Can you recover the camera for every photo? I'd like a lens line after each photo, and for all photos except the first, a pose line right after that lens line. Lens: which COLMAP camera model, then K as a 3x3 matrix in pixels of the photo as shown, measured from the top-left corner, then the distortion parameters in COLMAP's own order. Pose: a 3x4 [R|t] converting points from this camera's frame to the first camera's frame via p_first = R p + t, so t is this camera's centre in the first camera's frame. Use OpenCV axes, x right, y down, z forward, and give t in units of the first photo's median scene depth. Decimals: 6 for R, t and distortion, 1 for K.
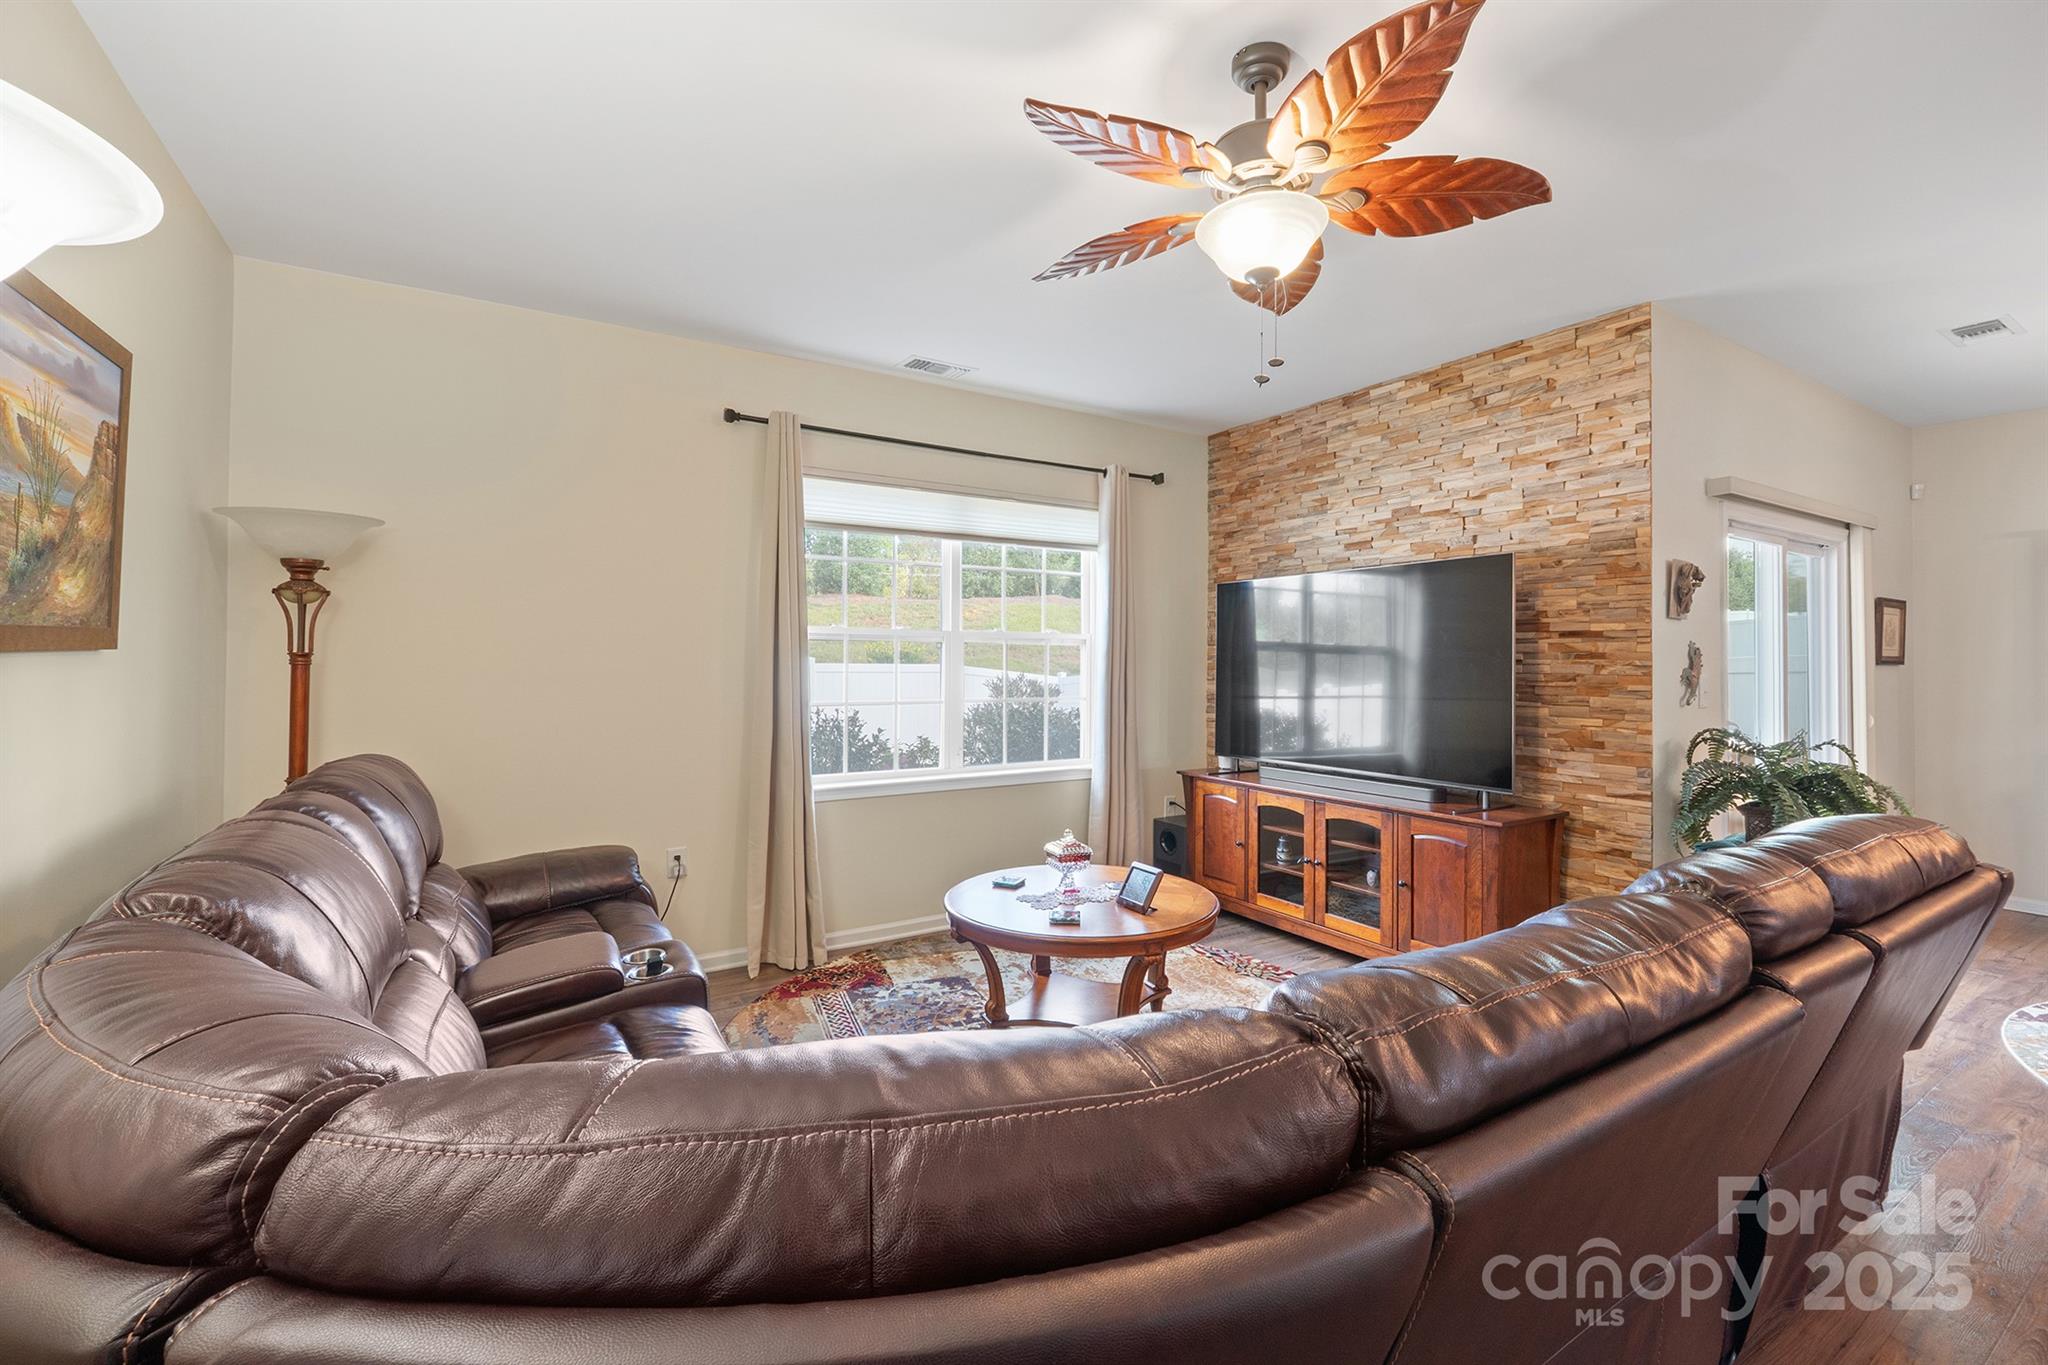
lens RADIAL K [[862.4, 0, 1024.7], [0, 862.4, 646.6], [0, 0, 1]] dist [-0.002037, -0.002205]
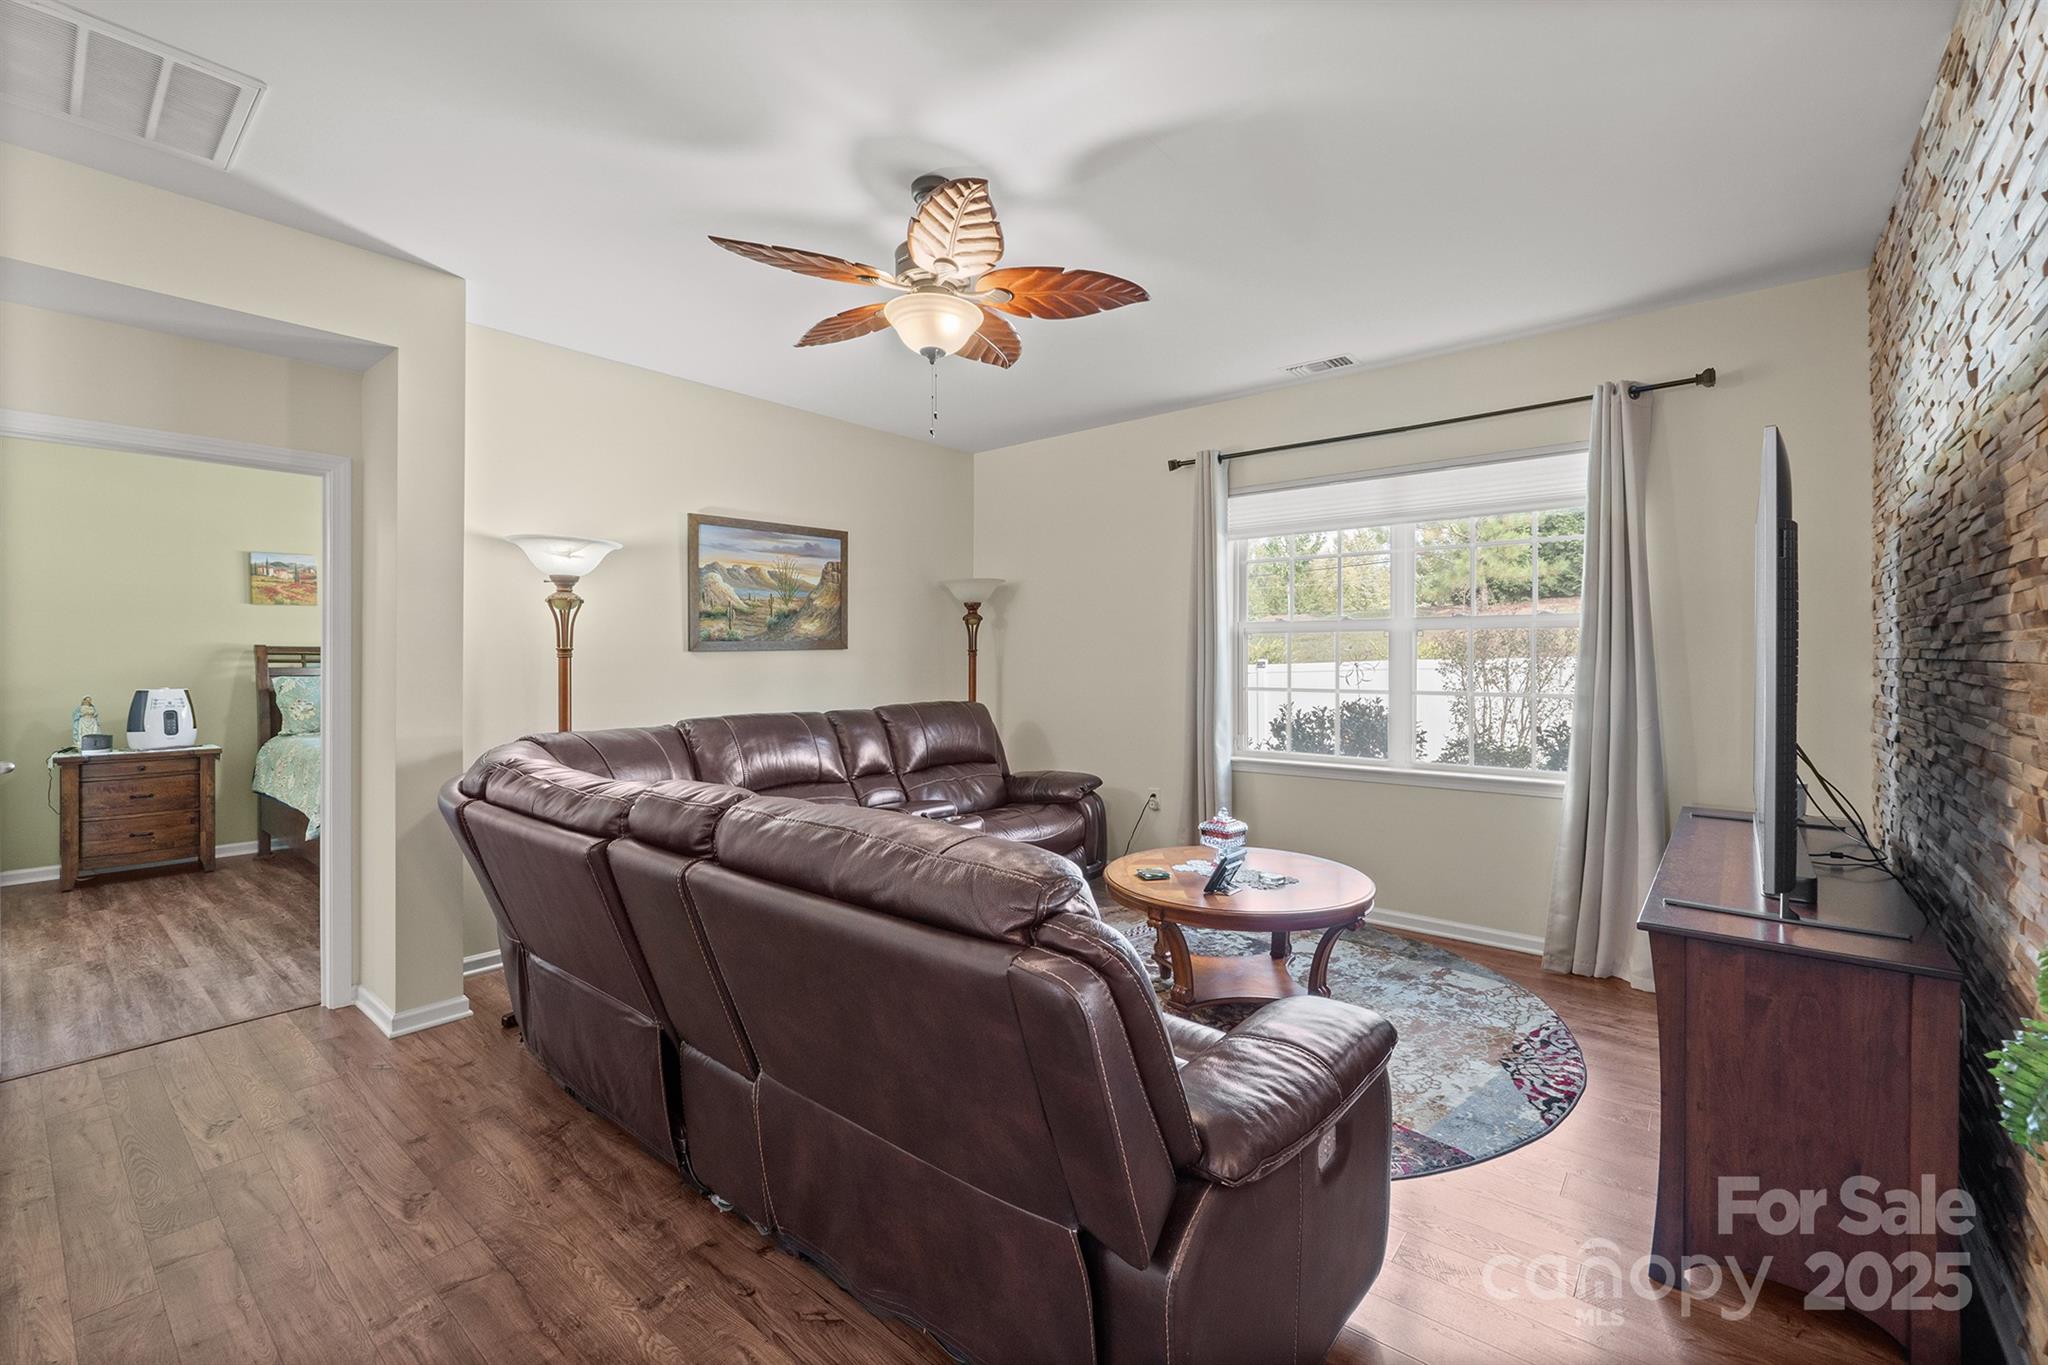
lens RADIAL K [[862.4, 0, 1030.2], [0, 862.4, 658.0], [0, 0, 1]] dist [-0.002037, -0.002205]
pose [[0.319378, -0.003885, -0.947619, 0.826600], [0.015881, 0.999873, 0.001254, 0.019649], [0.947494, -0.015449, 0.319399, 0.371837]]
